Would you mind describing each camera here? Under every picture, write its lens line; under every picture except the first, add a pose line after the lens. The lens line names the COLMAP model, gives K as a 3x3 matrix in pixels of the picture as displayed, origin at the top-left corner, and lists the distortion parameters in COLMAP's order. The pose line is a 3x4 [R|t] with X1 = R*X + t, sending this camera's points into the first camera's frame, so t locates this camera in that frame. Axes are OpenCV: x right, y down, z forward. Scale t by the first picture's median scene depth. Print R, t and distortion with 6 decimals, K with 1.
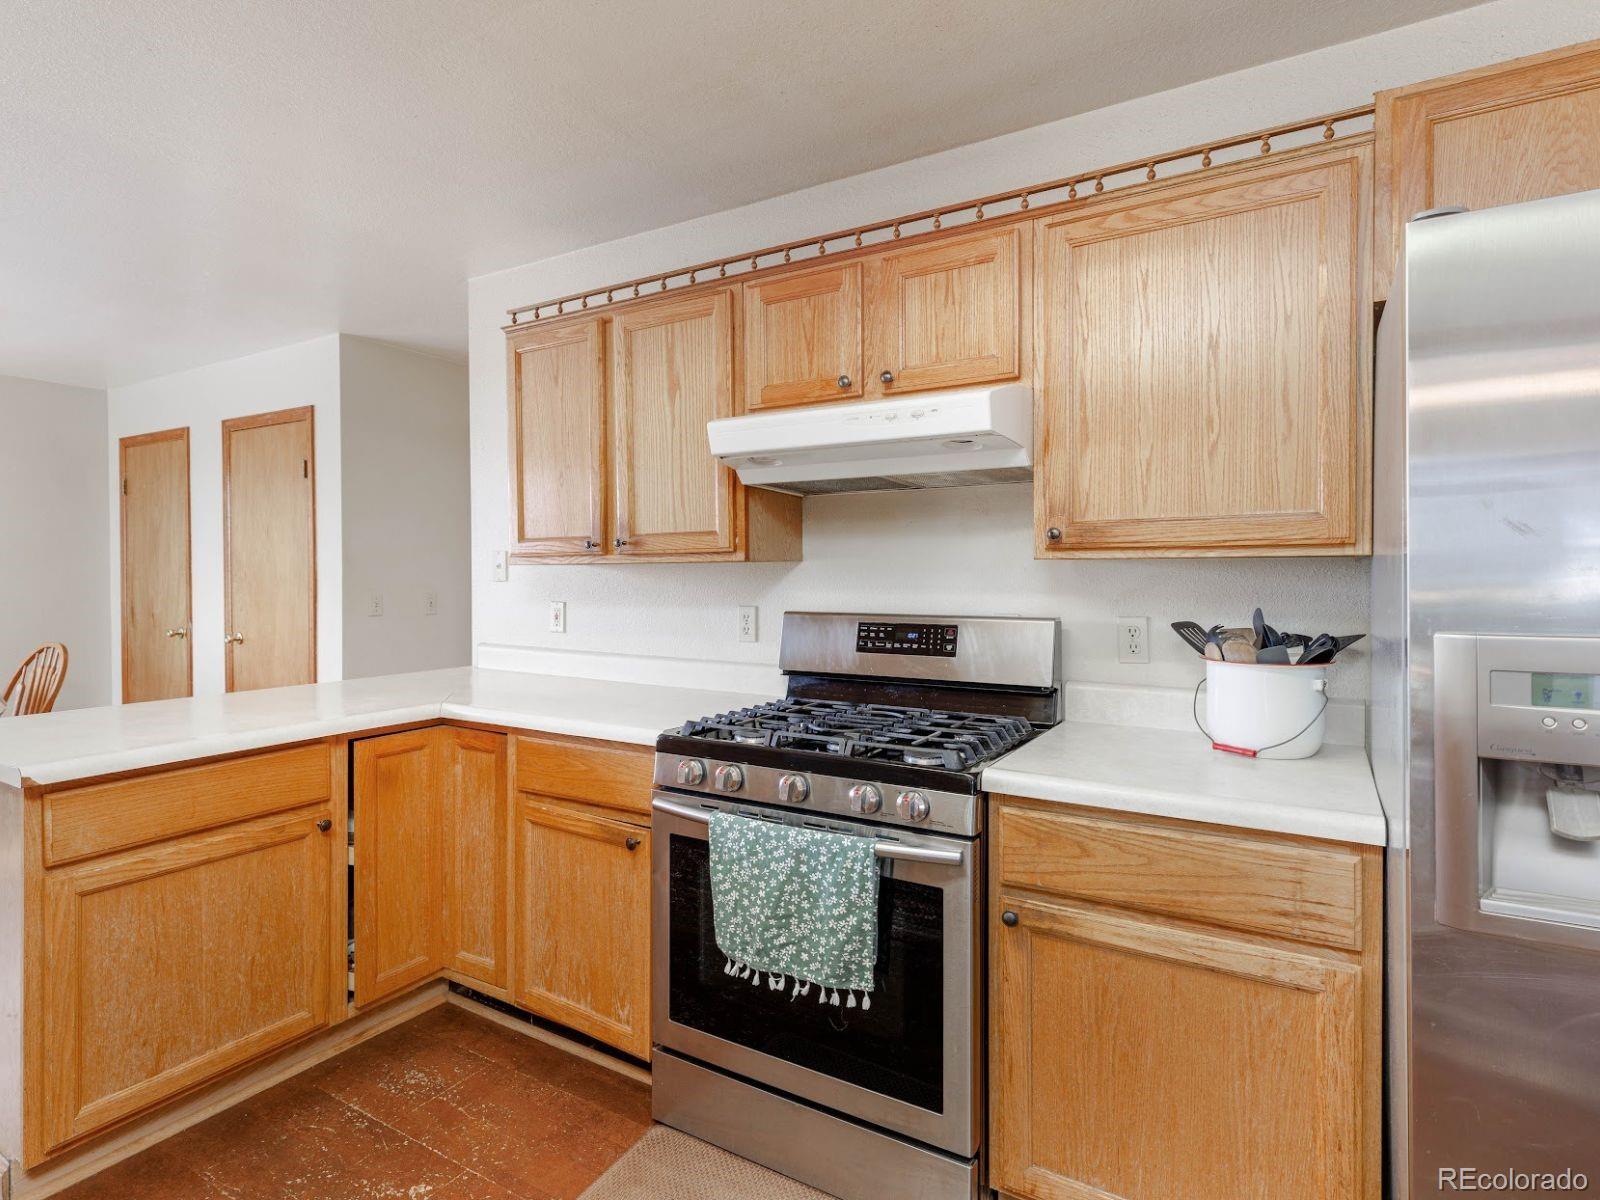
lens RADIAL K [[798.9, 0, 808.7], [0, 798.9, 586.2], [0, 0, 1]] dist [0.000050, 0.002070]
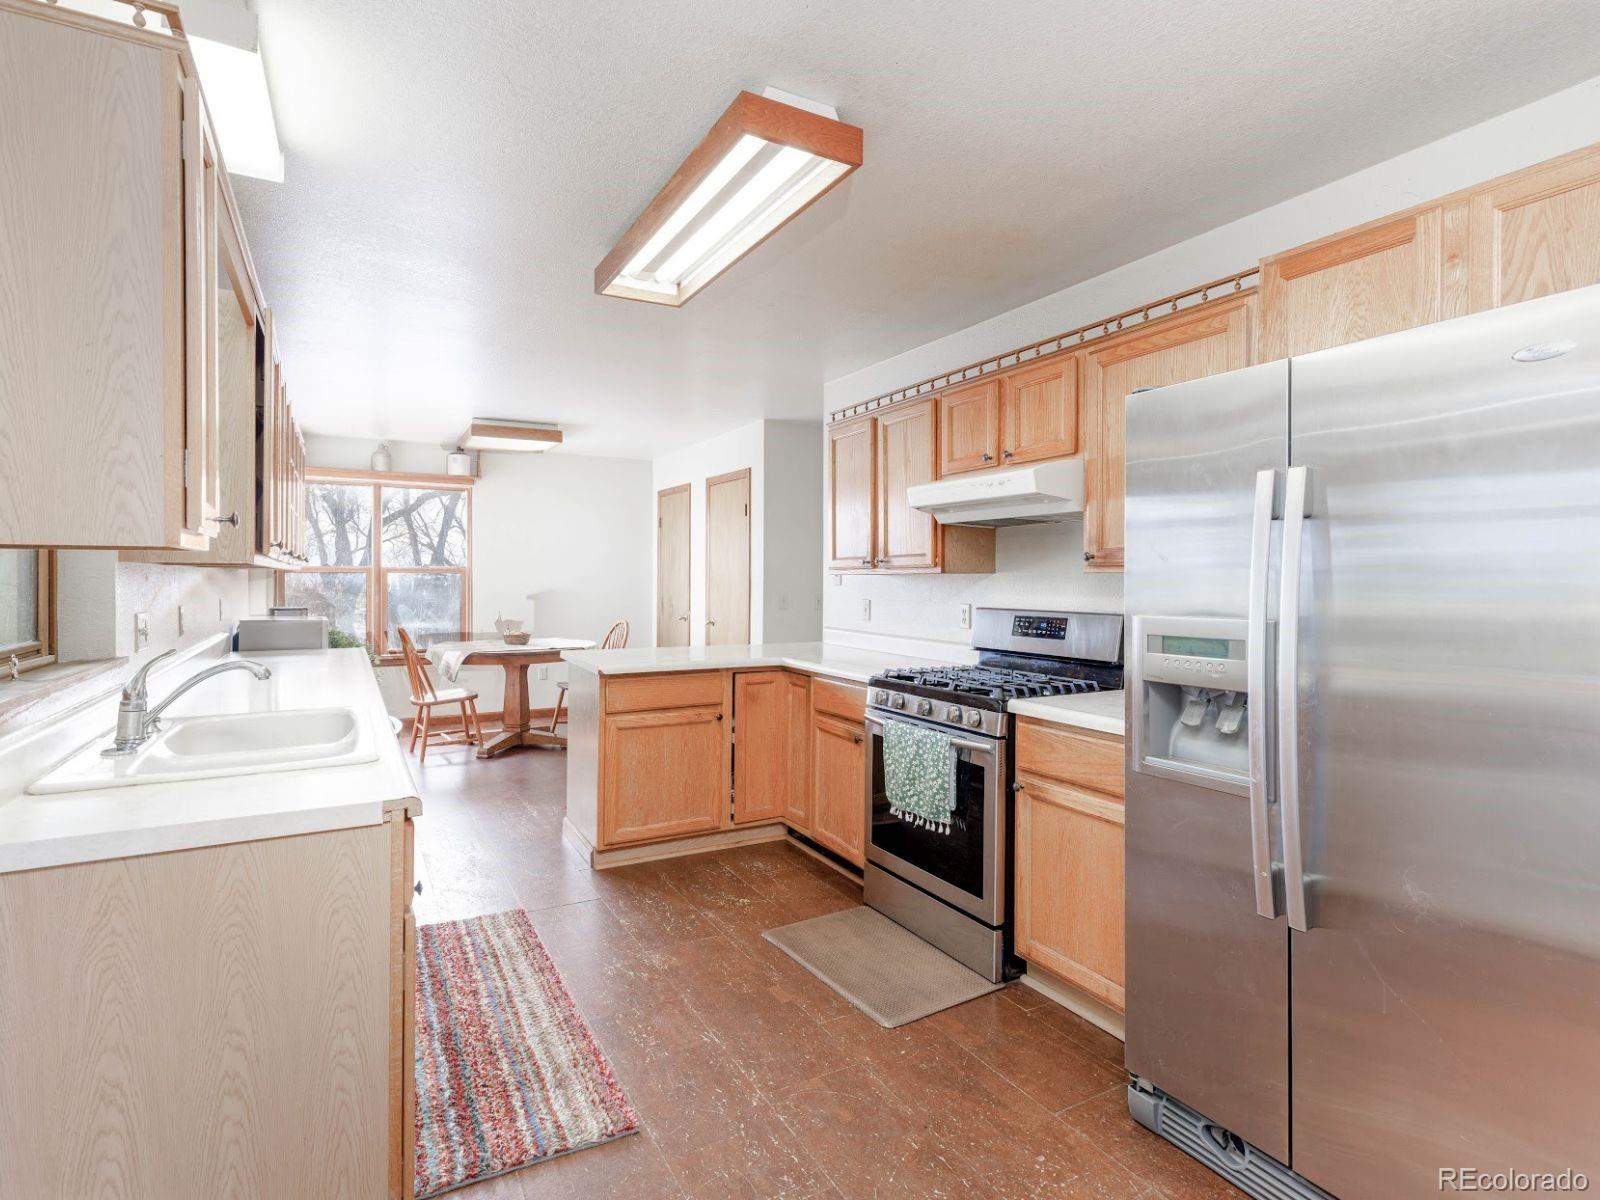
lens RADIAL K [[798.9, 0, 796.2], [0, 798.9, 590.3], [0, 0, 1]] dist [0.000050, 0.002070]
pose [[0.848981, 0.013527, -0.528251, 0.562524], [-0.015771, 0.999876, 0.000257, 0.006407], [0.528188, 0.008112, 0.849088, -0.514228]]
